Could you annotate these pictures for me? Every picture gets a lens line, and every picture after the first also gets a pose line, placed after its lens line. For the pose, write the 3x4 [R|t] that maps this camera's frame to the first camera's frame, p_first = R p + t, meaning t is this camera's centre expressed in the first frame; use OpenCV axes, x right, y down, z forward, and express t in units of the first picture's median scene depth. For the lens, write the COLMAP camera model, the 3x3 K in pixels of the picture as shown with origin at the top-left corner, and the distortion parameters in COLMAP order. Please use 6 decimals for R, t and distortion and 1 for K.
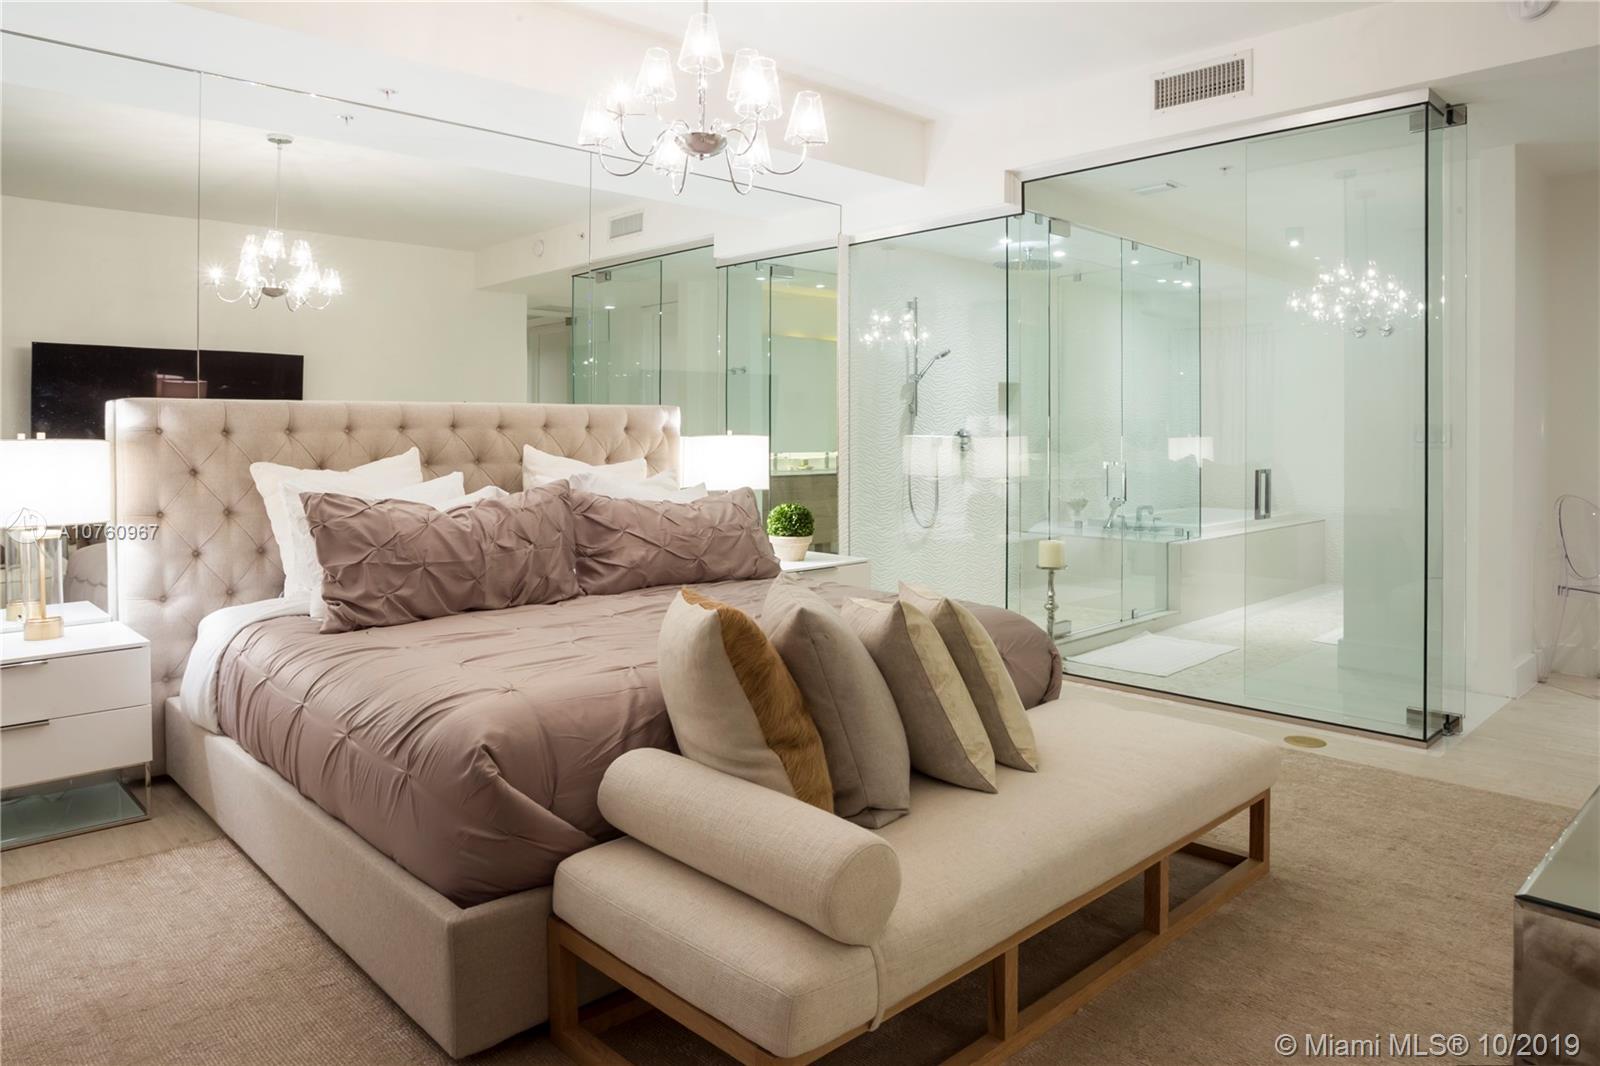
lens RADIAL K [[1022.8, 0, 799.7], [0, 1022.8, 530.5], [0, 0, 1]] dist [-0.044611, 0.004229]
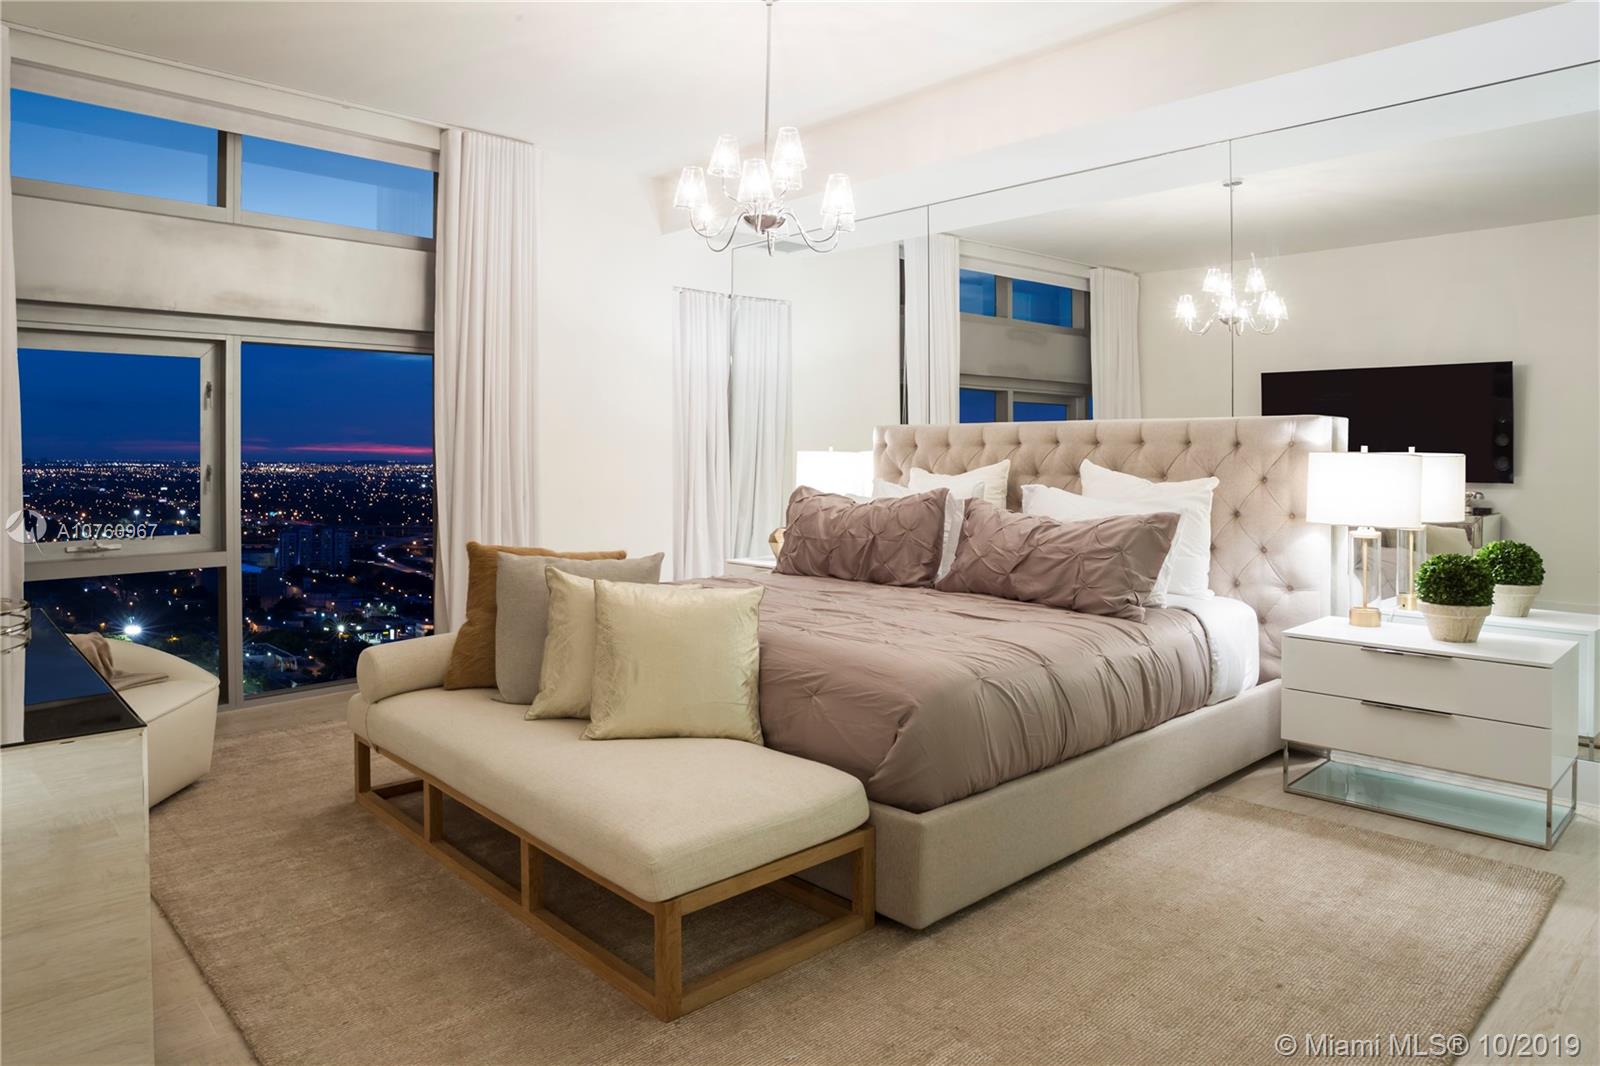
lens RADIAL K [[1031.3, 0, 804.2], [0, 1031.3, 534.4], [0, 0, 1]] dist [-0.056608, 0.021787]
pose [[-0.012832, 0.086384, -0.996179, 0.694727], [-0.096465, 0.991507, 0.087221, -0.061091], [0.995254, 0.097216, -0.004390, 0.618837]]
